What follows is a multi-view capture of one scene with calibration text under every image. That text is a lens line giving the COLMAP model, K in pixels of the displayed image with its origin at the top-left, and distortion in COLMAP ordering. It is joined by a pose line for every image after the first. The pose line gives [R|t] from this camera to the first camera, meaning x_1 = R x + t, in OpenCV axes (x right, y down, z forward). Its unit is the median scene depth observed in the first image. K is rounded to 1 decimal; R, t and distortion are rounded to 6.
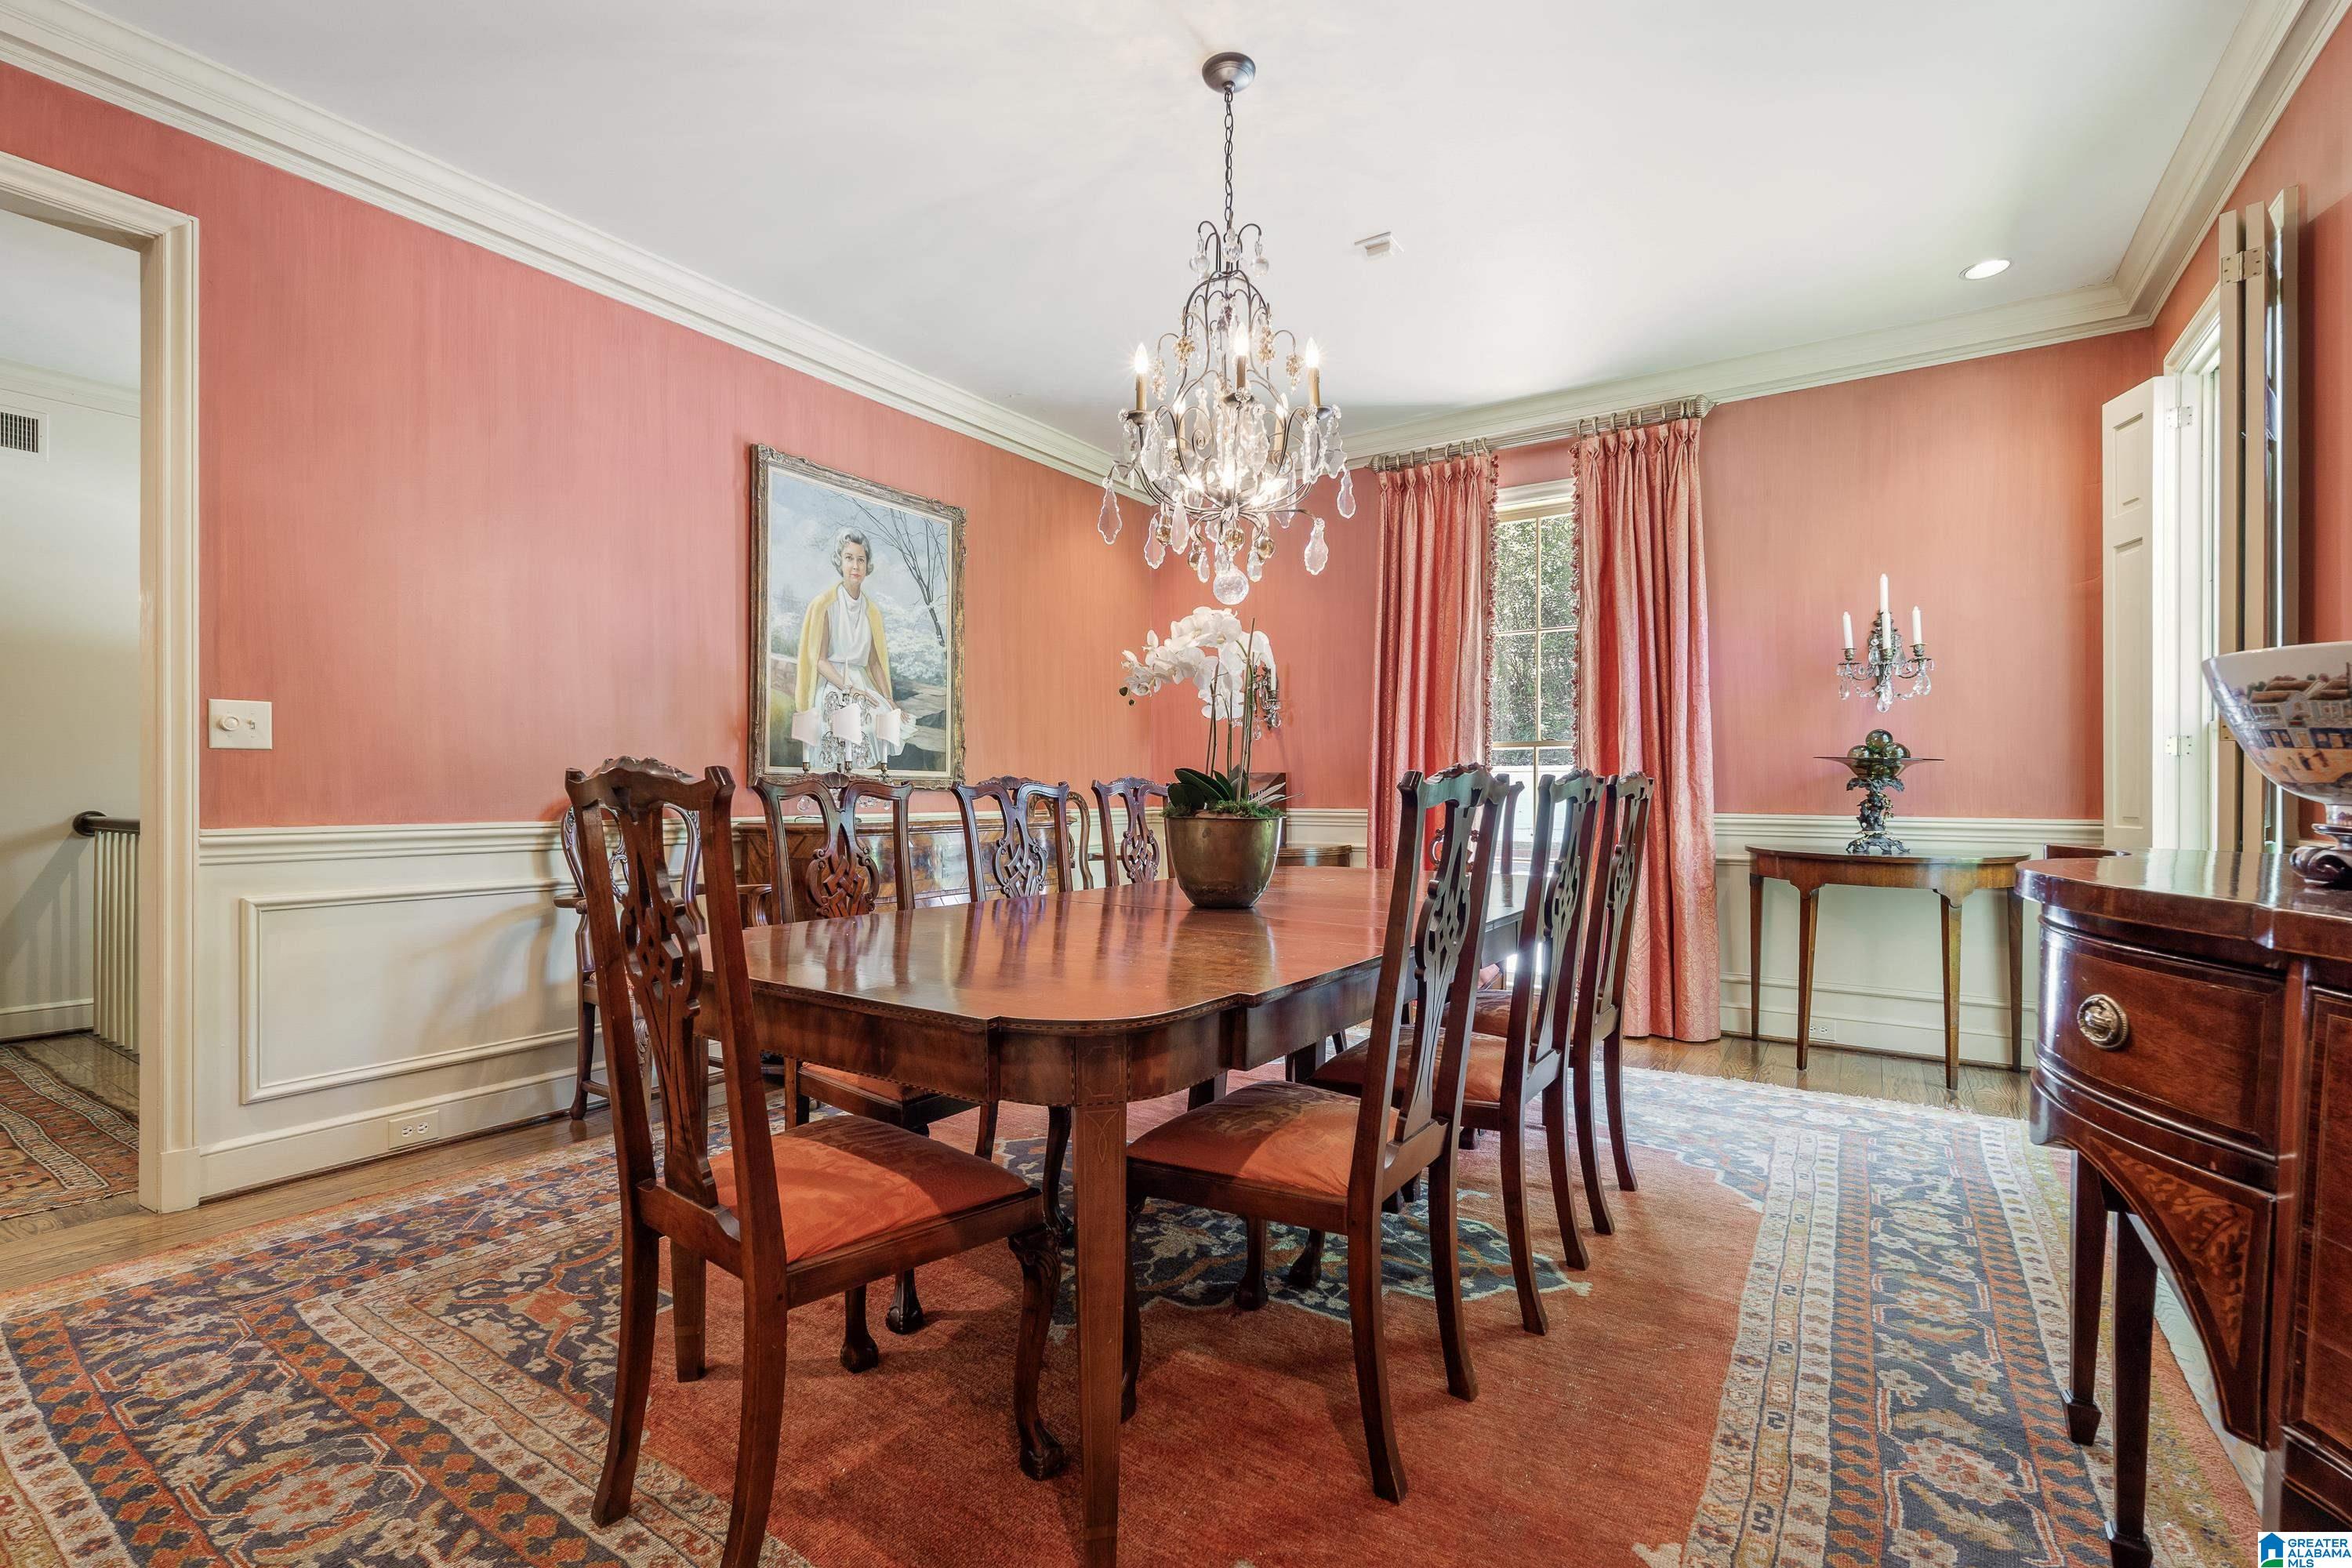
lens RADIAL K [[1056.6, 0, 1177.1], [0, 1056.6, 790.4], [0, 0, 1]] dist [-0.004098, -0.000765]
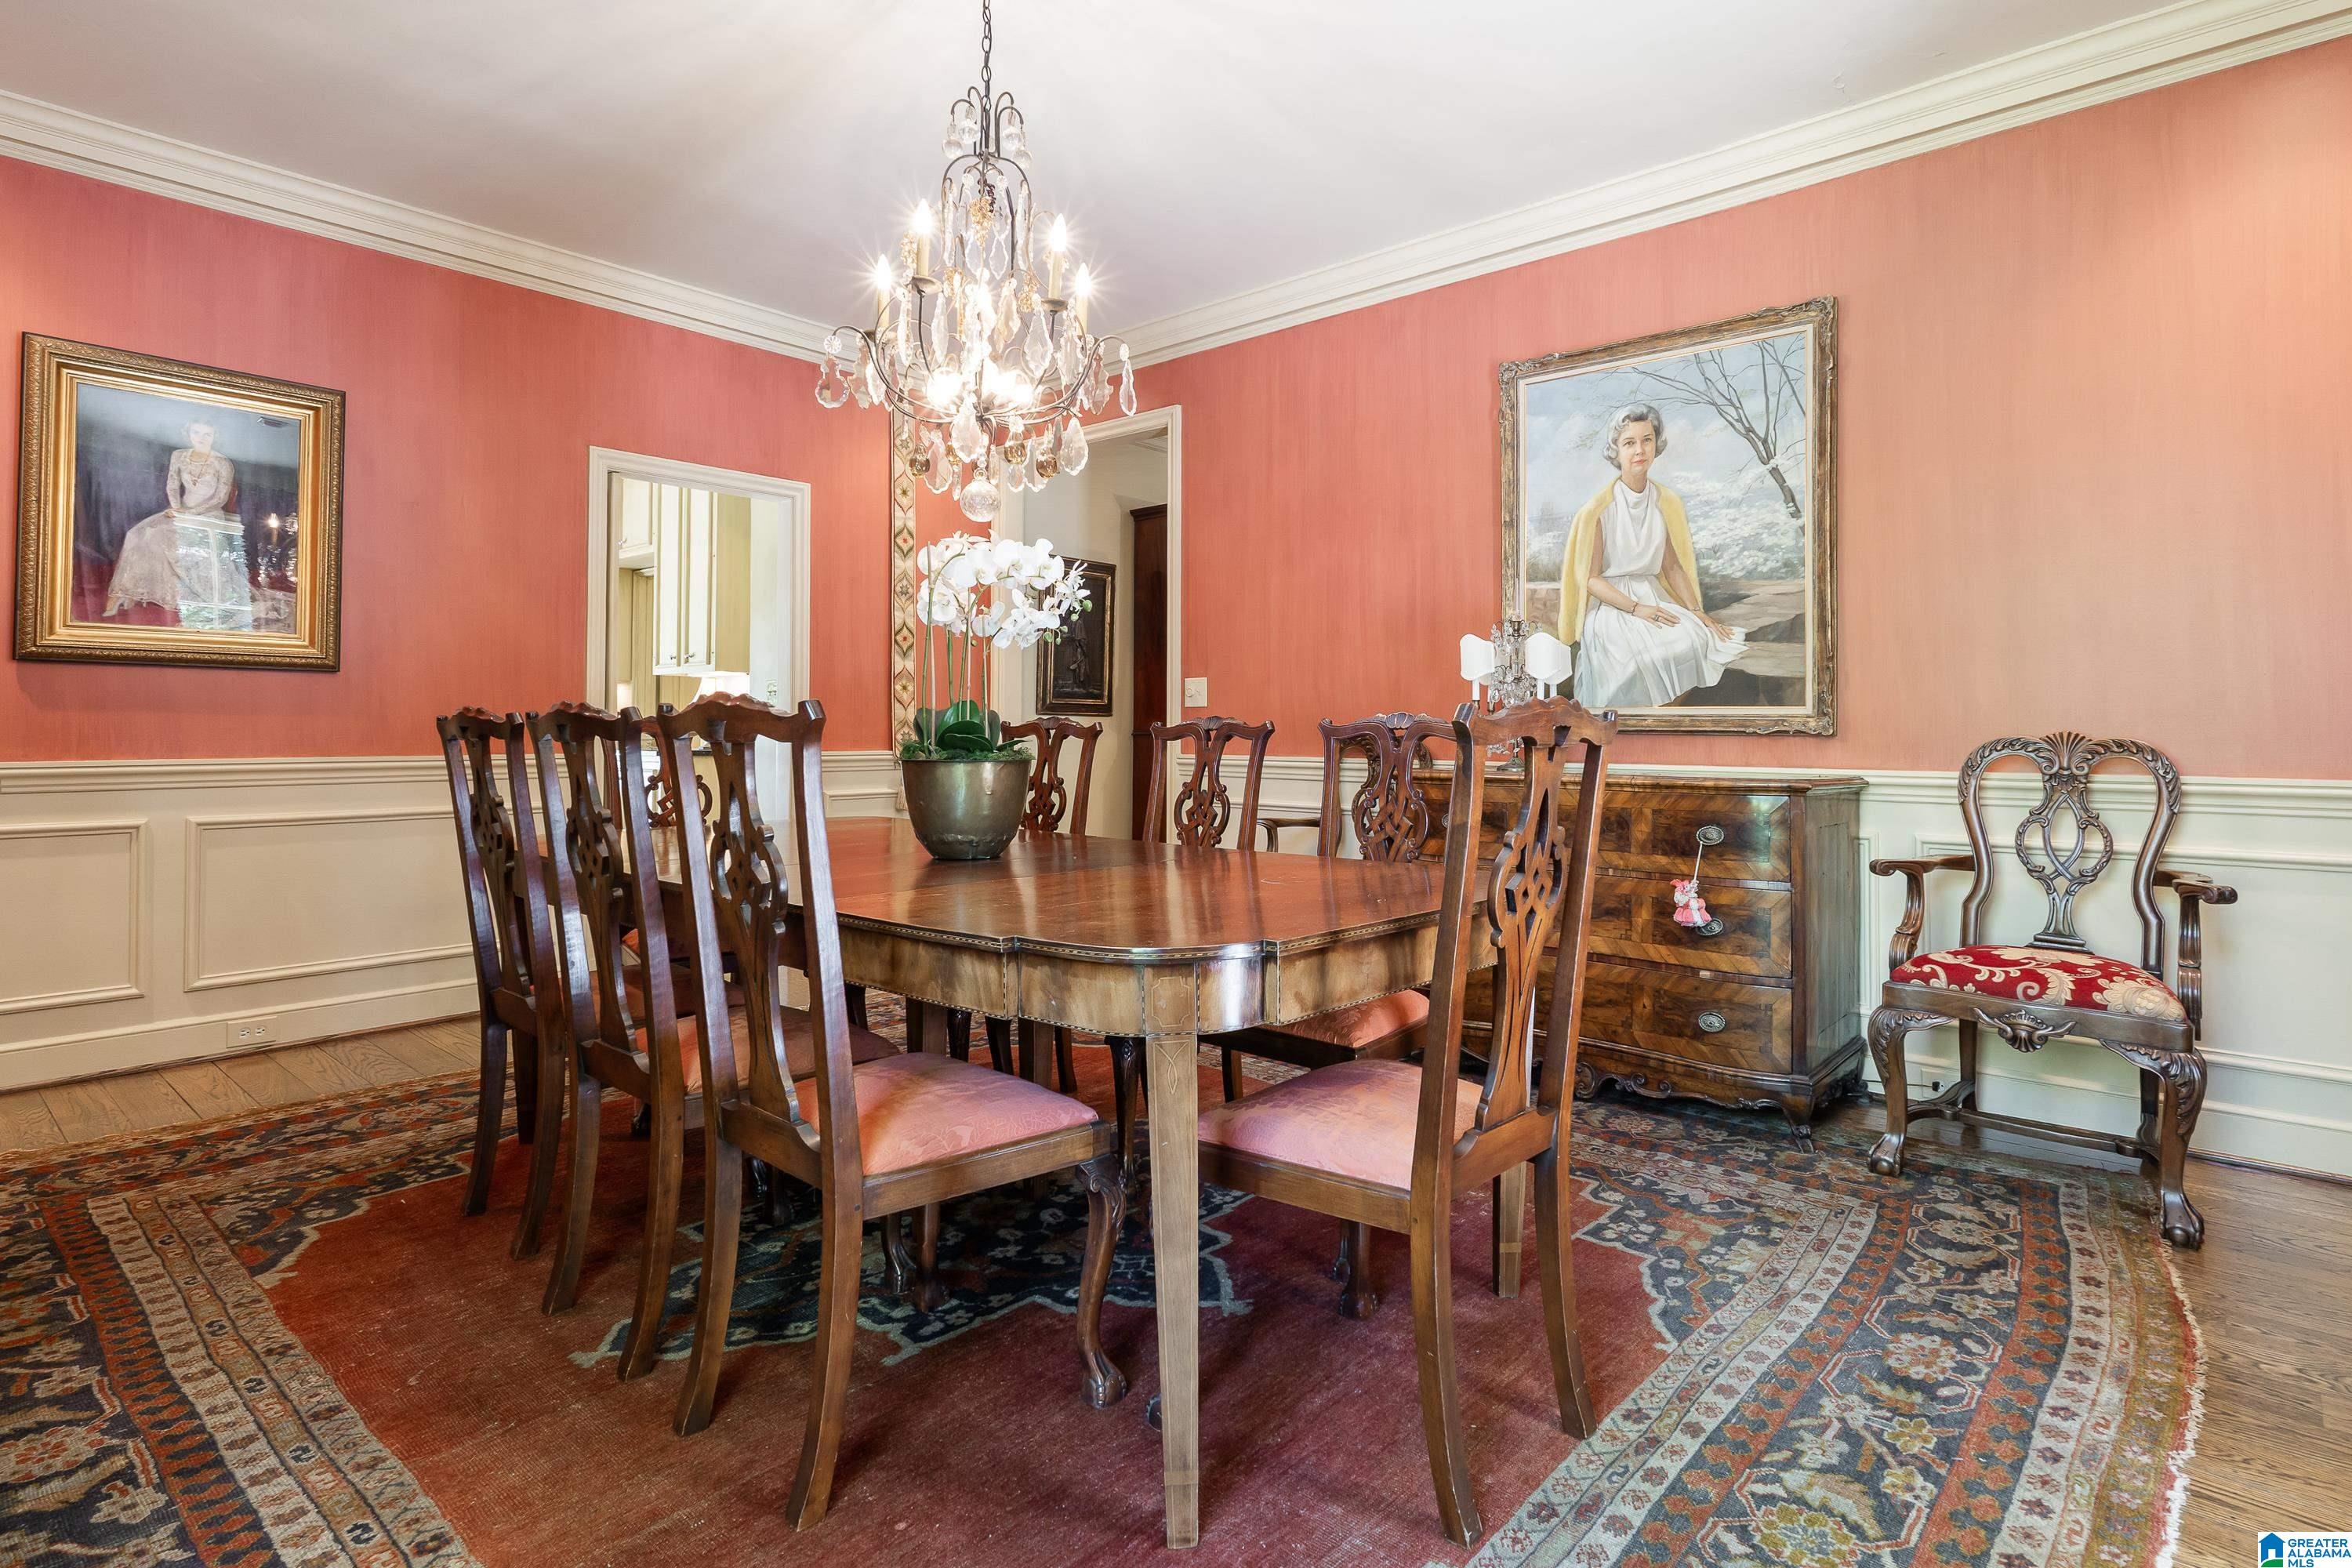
lens RADIAL K [[1199.5, 0, 1232.4], [0, 1199.5, 712.7], [0, 0, 1]] dist [-0.017586, 0.000519]
pose [[-0.121728, -0.022344, -0.992312, 0.616547], [-0.009202, 0.999729, -0.021382, 0.005880], [0.992521, 0.006528, -0.121900, 0.807565]]
